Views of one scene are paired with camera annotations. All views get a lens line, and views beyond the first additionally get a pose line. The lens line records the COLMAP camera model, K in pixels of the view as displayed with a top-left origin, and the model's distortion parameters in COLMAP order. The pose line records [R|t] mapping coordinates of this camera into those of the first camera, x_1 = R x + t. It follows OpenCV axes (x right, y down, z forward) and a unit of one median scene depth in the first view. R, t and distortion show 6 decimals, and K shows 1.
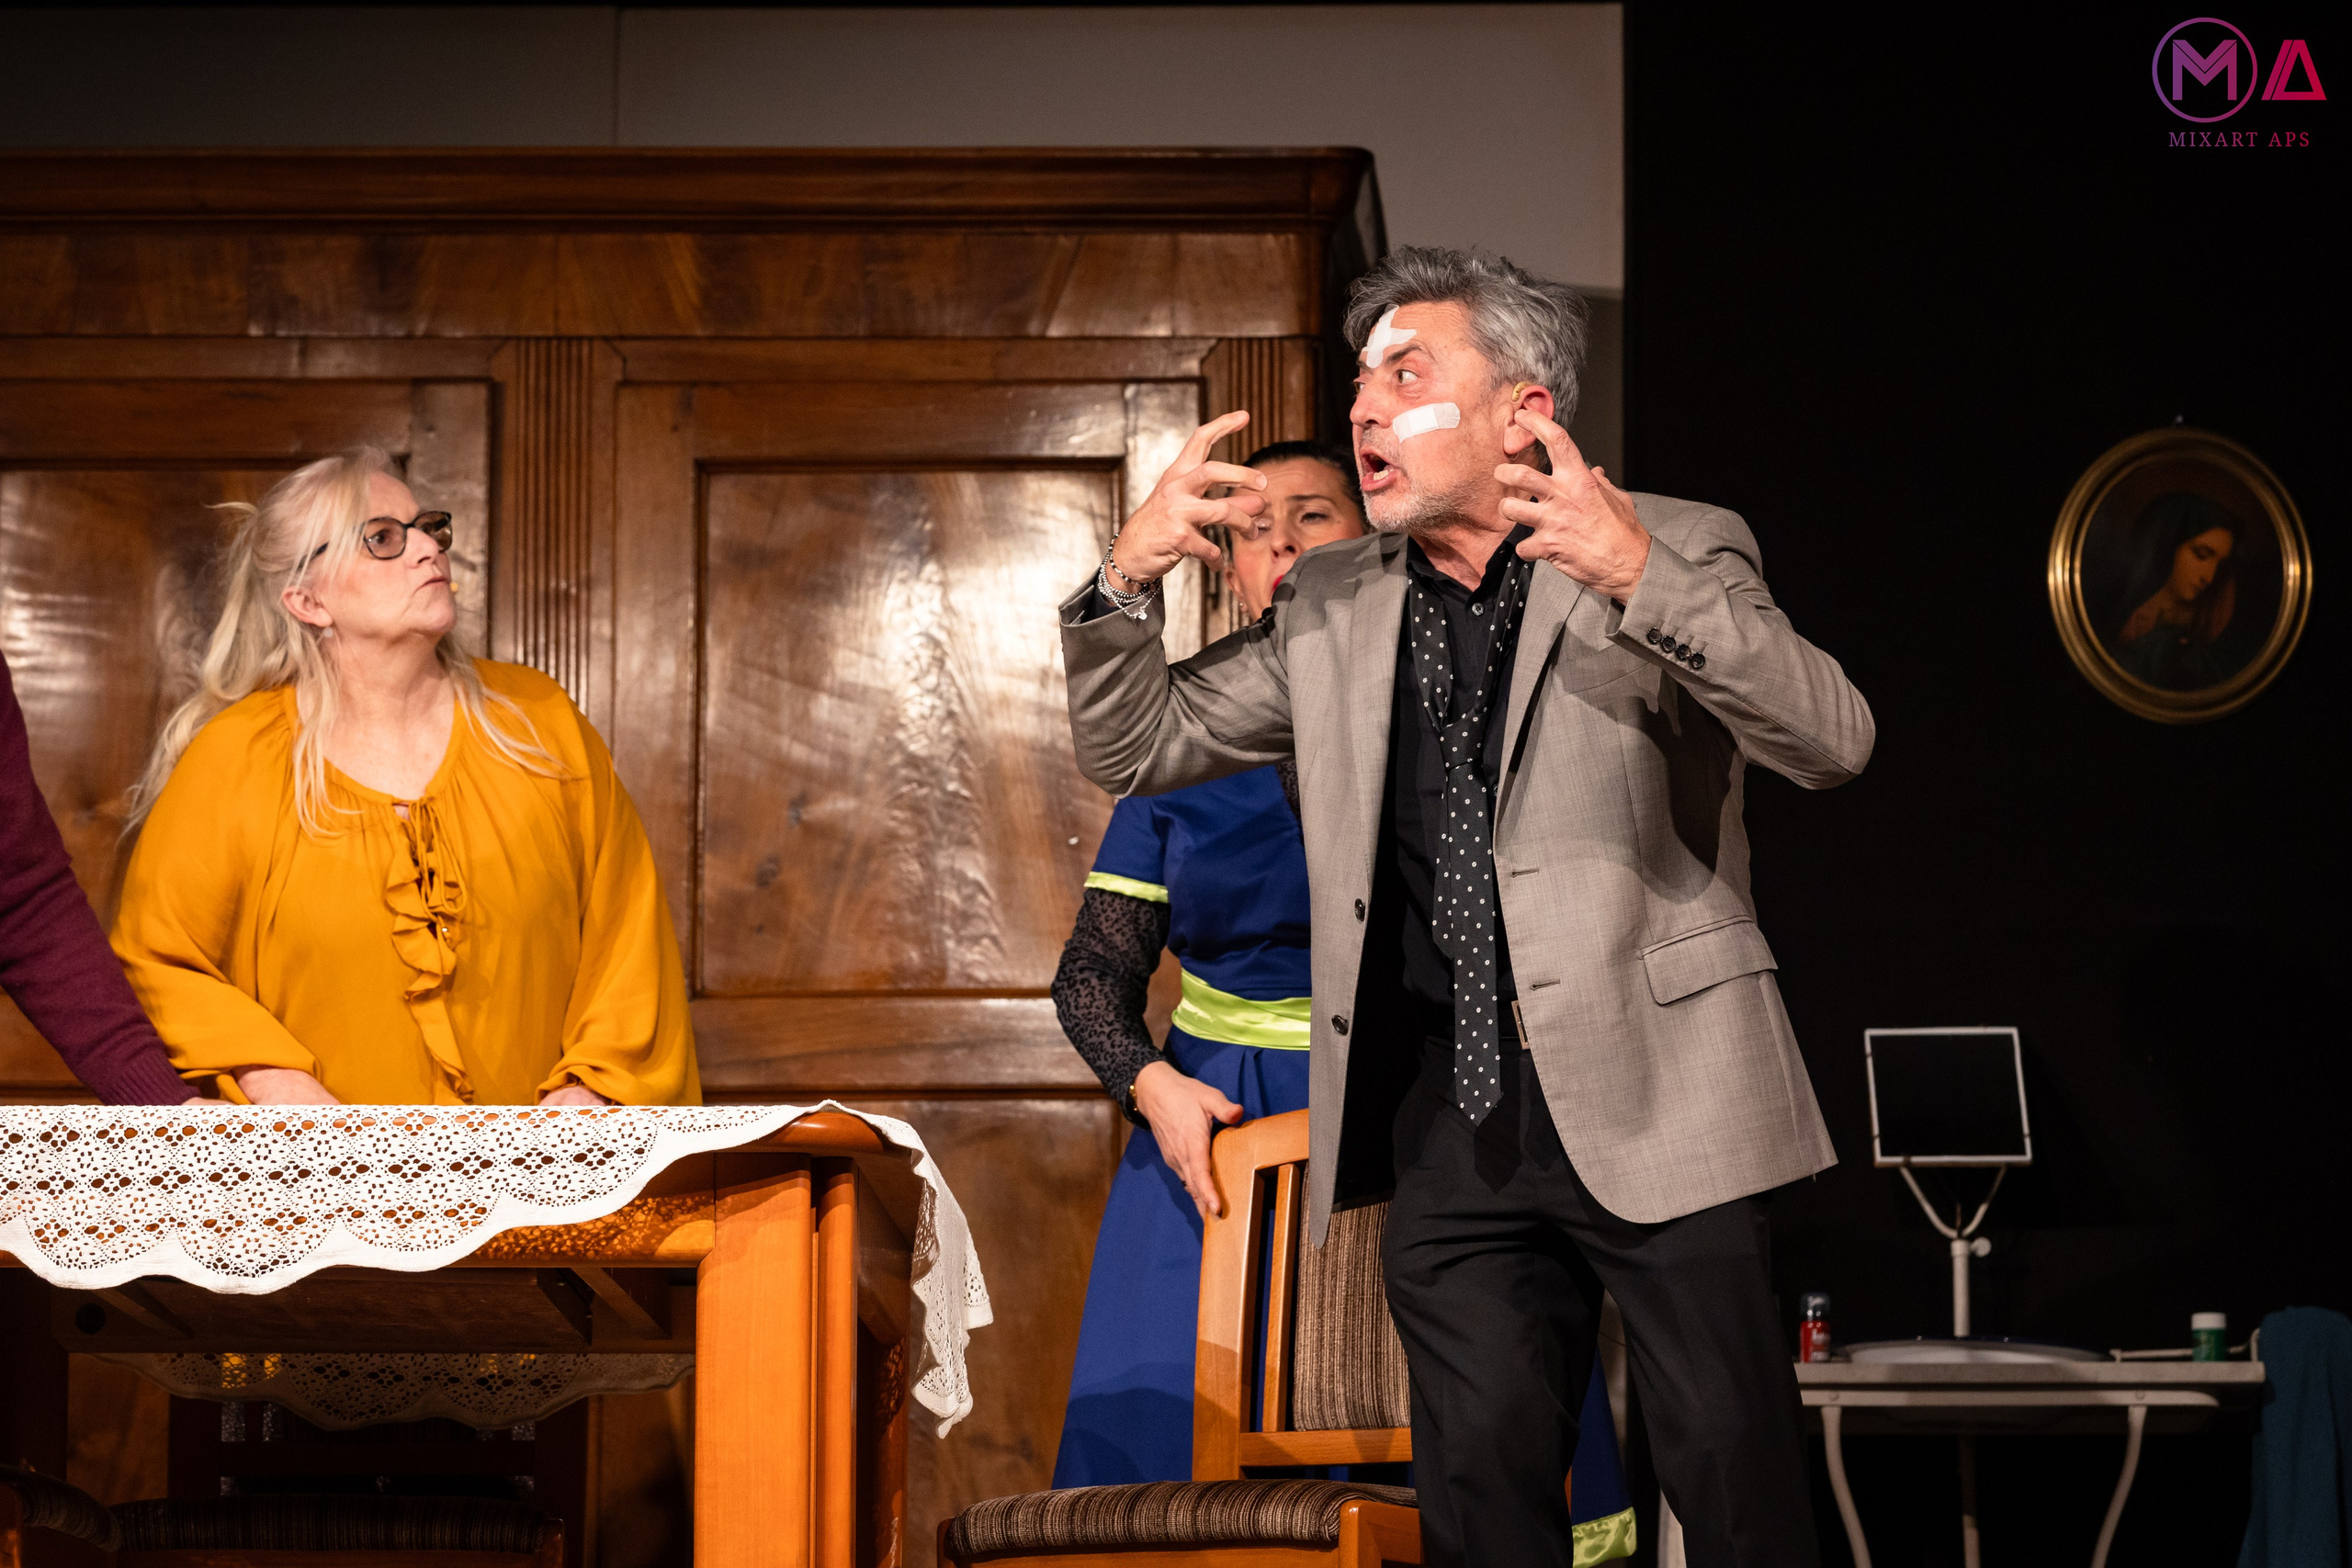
lens RADIAL K [[10325.9, 0, 1231.1], [0, 10325.9, 711.1], [0, 0, 1]] dist [-0.027582, 0.000000]
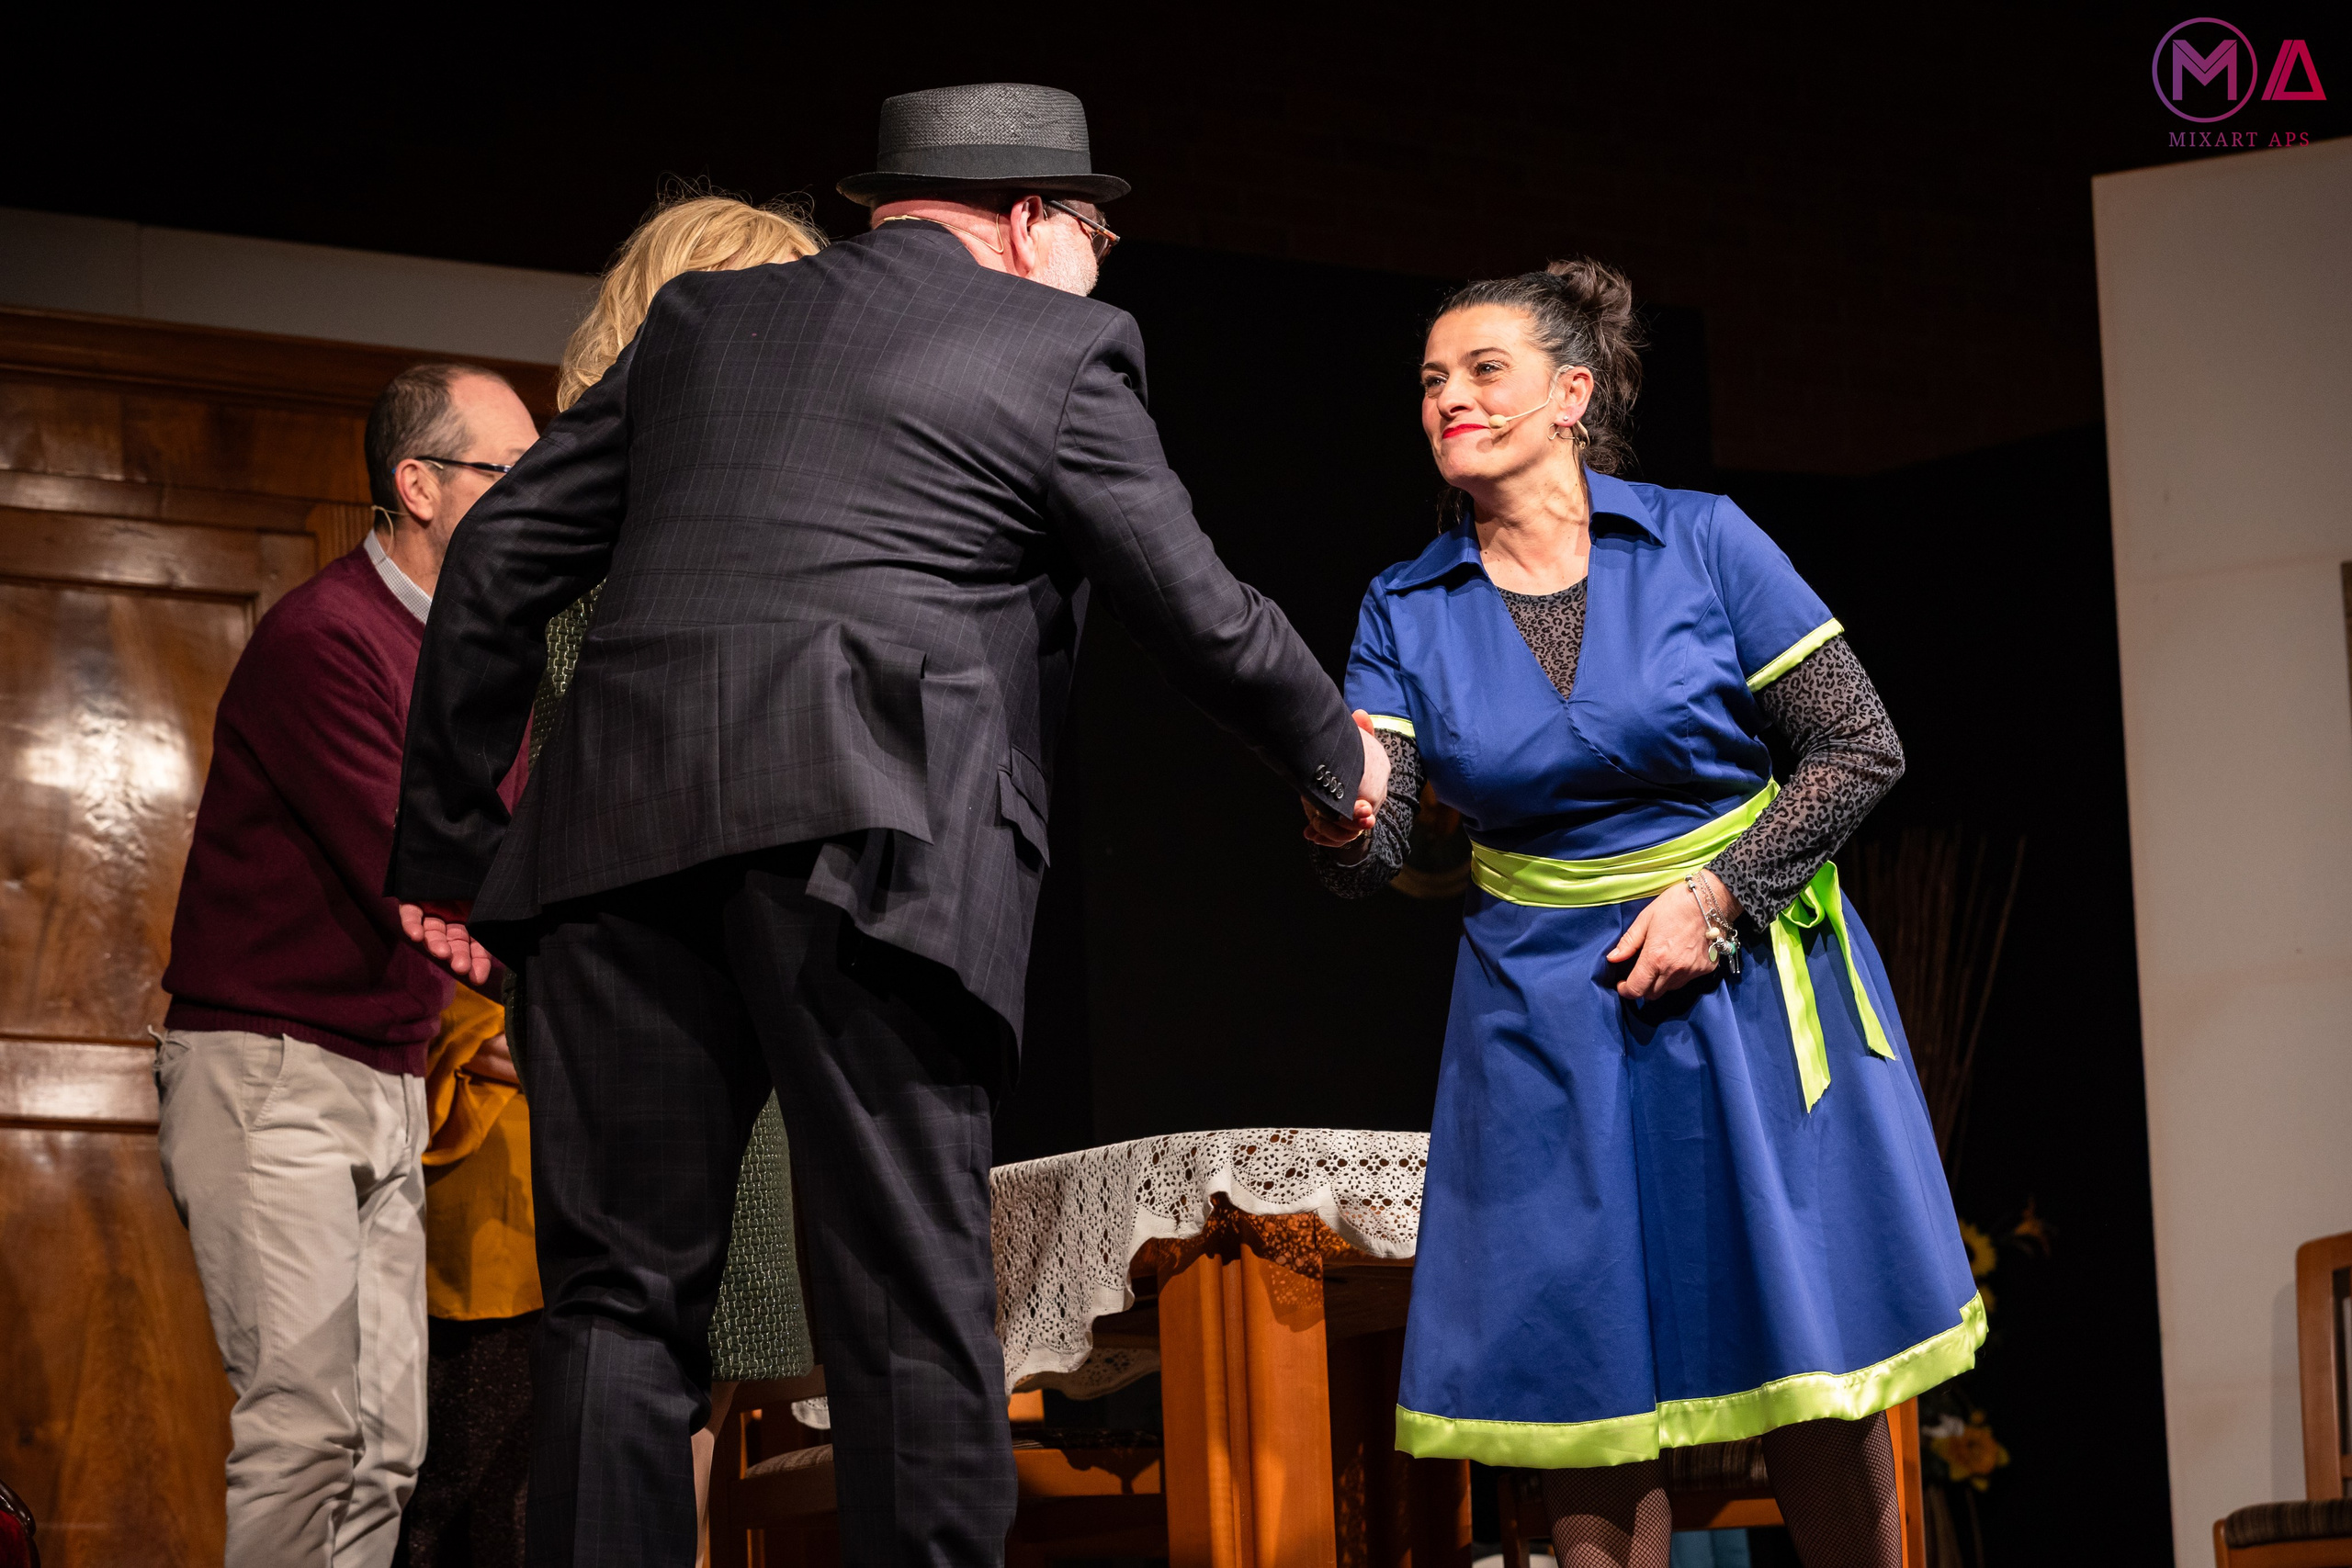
lens RADIAL K [[8140.2, 0, 1251.0], [0, 8140.2, 744.5], [0, 0, 1]] dist [0.105559, 0.000000]
pose [[0.767021, 0.062040, 0.638615, -0.583416], [-0.046290, 0.998071, -0.041363, 0.025598], [-0.639950, 0.002165, 0.768414, 0.211950]]
